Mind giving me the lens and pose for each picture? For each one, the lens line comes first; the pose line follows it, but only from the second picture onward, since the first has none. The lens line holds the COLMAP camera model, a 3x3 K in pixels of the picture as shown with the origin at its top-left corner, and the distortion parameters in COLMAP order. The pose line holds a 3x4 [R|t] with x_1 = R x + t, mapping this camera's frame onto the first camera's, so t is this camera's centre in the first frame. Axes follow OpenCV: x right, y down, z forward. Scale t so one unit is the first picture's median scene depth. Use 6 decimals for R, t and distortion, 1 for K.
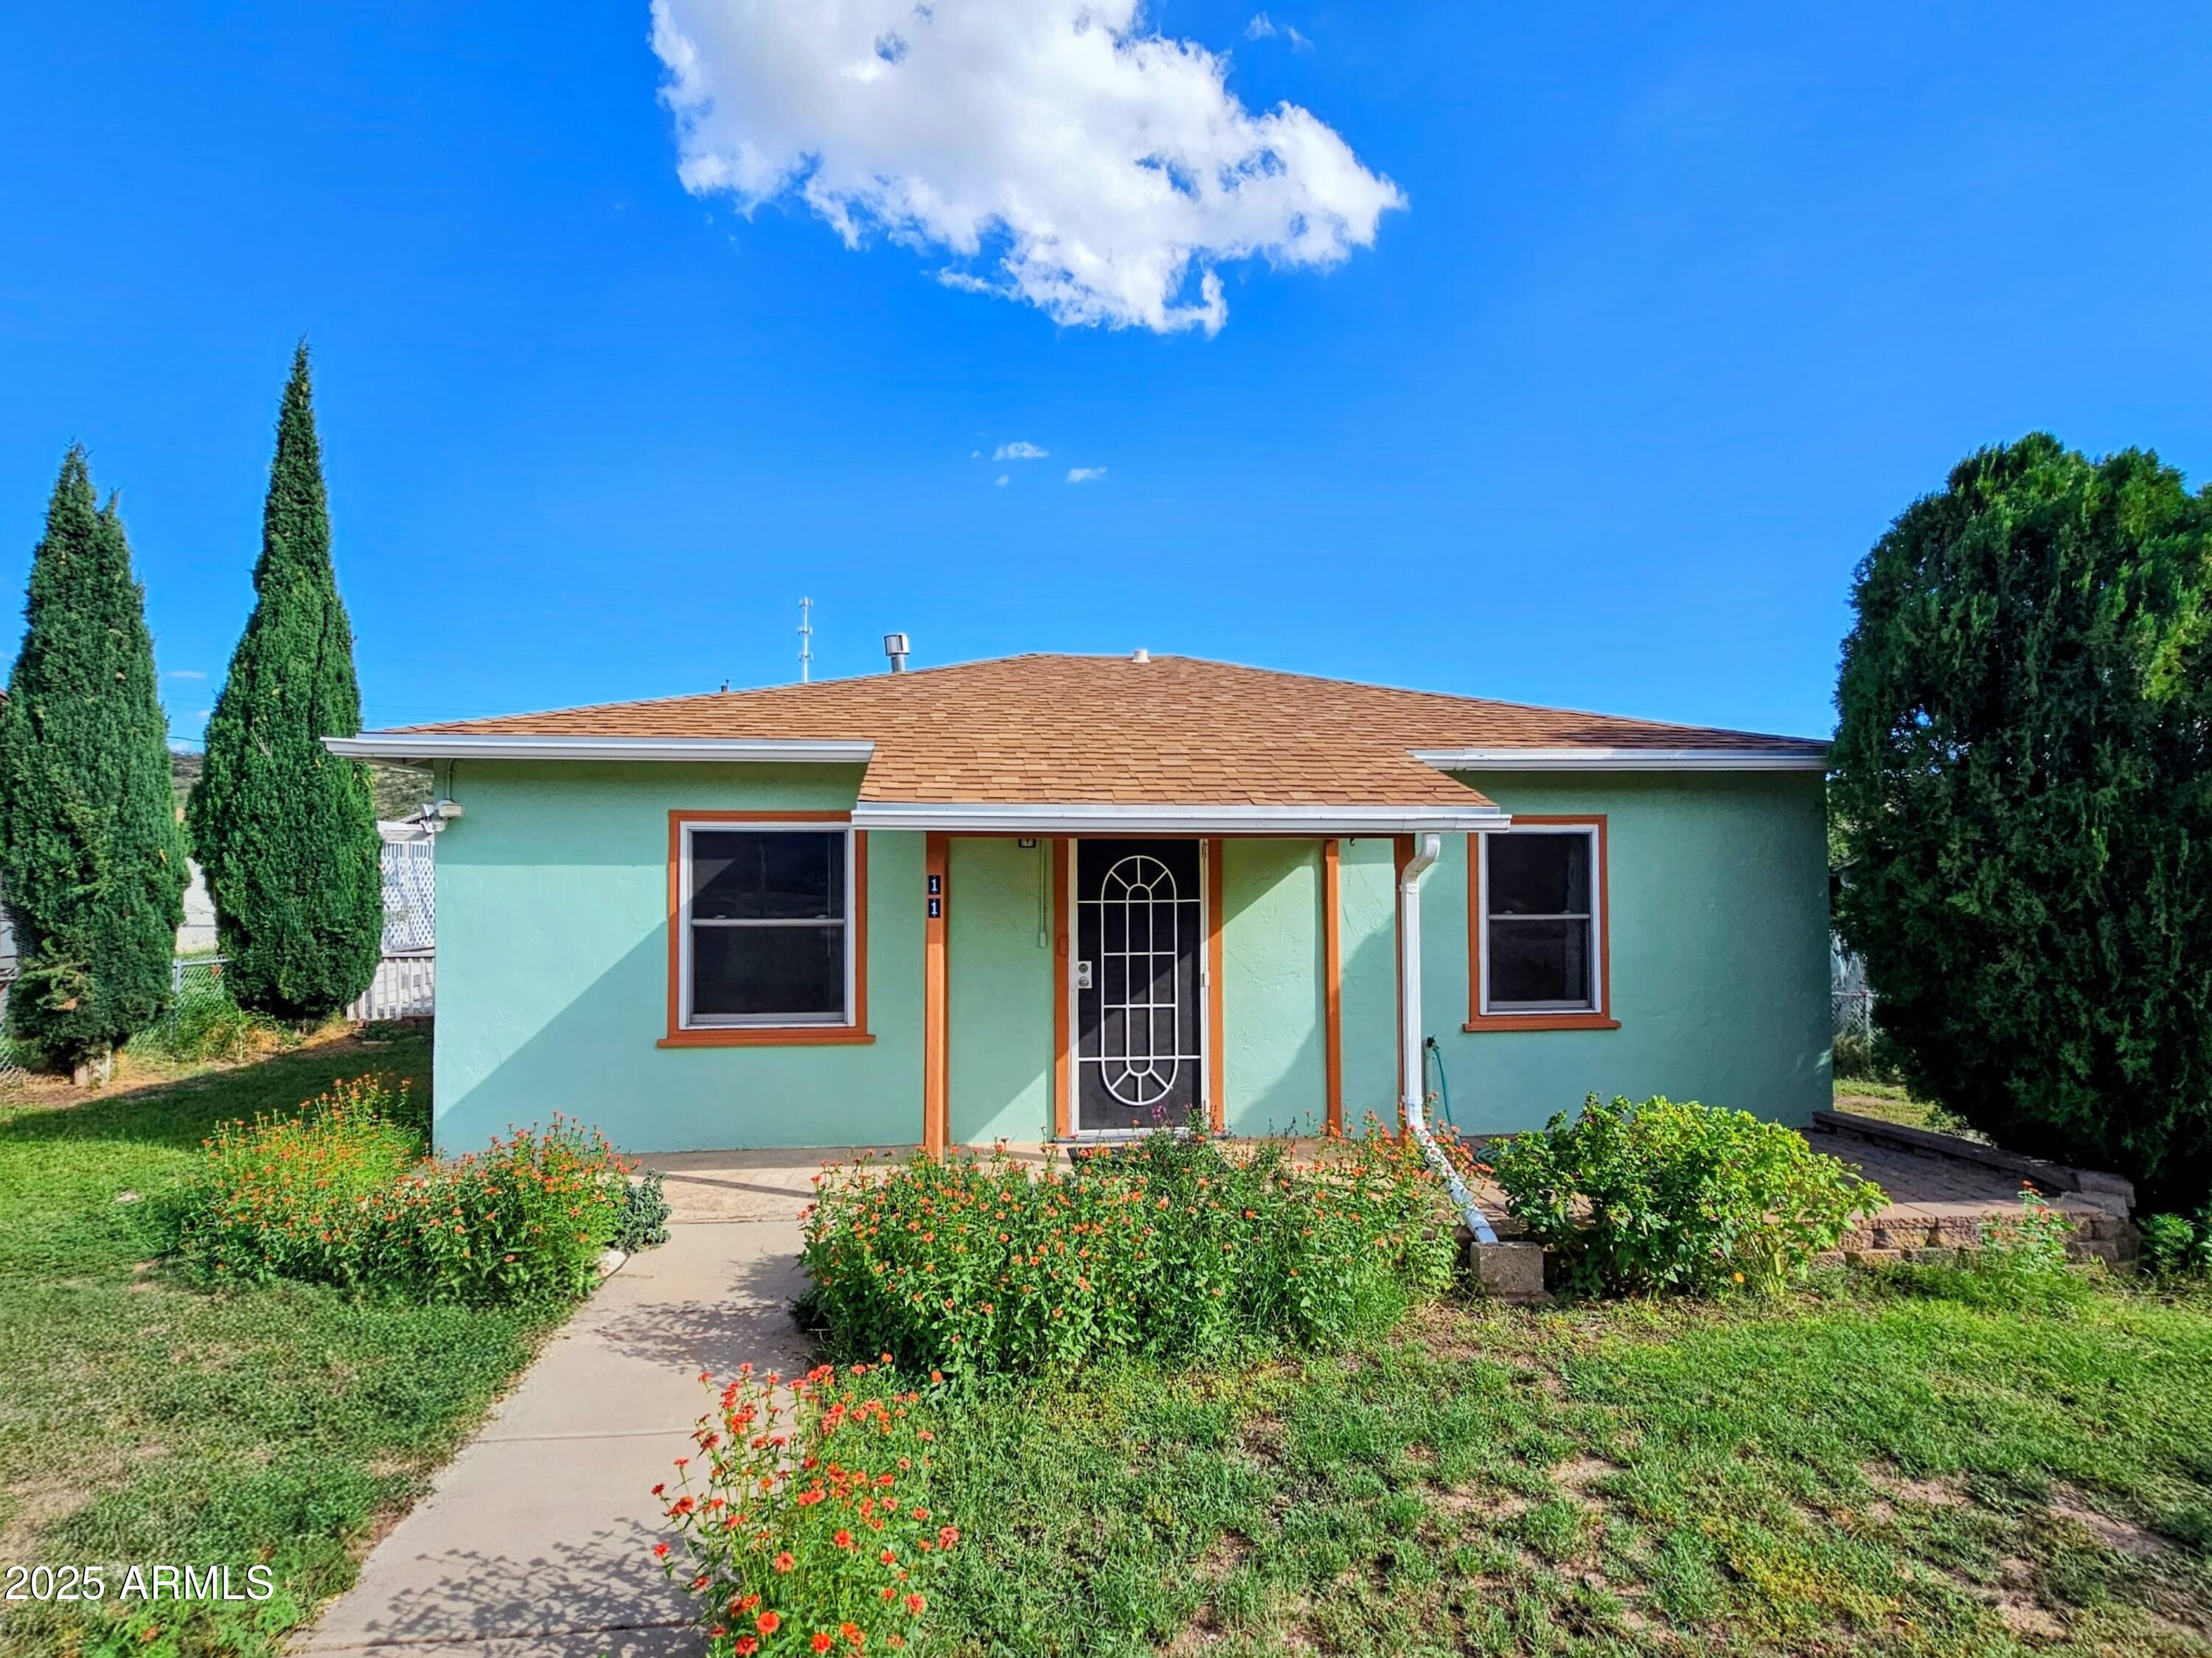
lens RADIAL K [[1109.5, 0, 1079.4], [0, 1109.5, 845.4], [0, 0, 1]] dist [-0.002559, 0.001006]
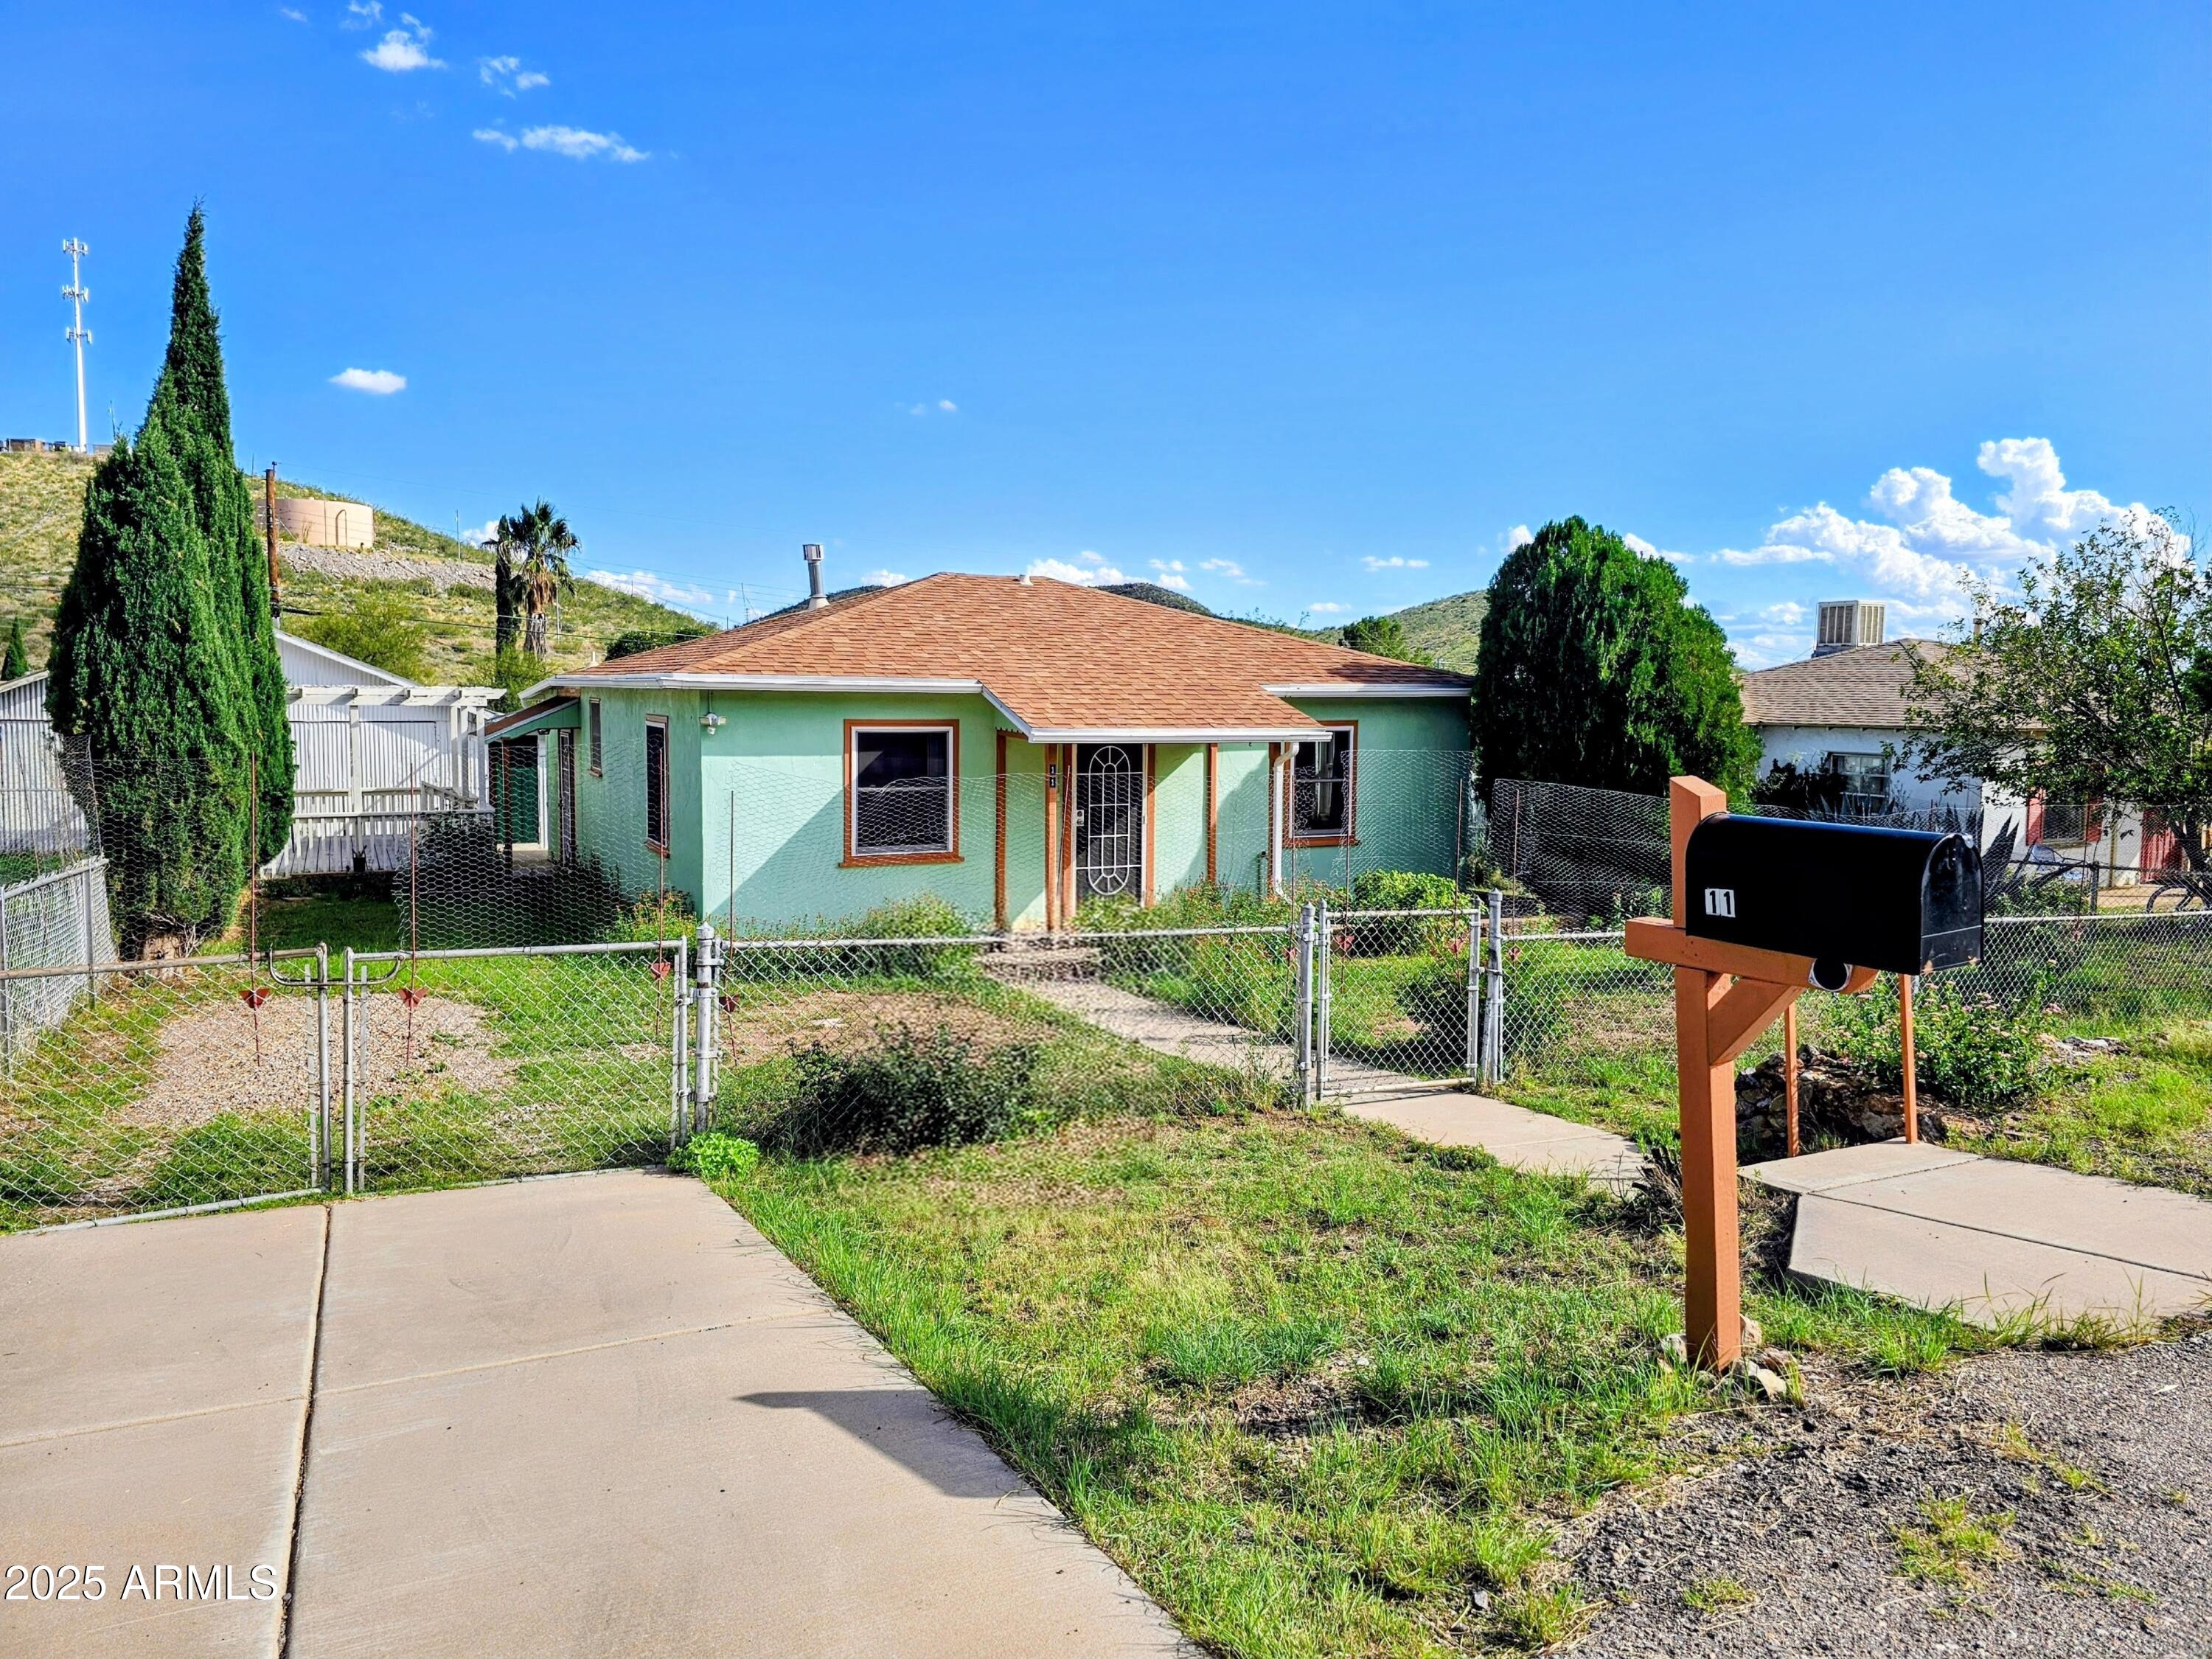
lens RADIAL K [[1477.4, 0, 1097.9], [0, 1477.4, 789.4], [0, 0, 1]] dist [0.089171, -0.137384]
pose [[0.937400, -0.011862, 0.348053, -0.743179], [-0.020215, 0.995881, 0.088385, -0.122673], [-0.347668, -0.089888, 0.933299, -1.069683]]
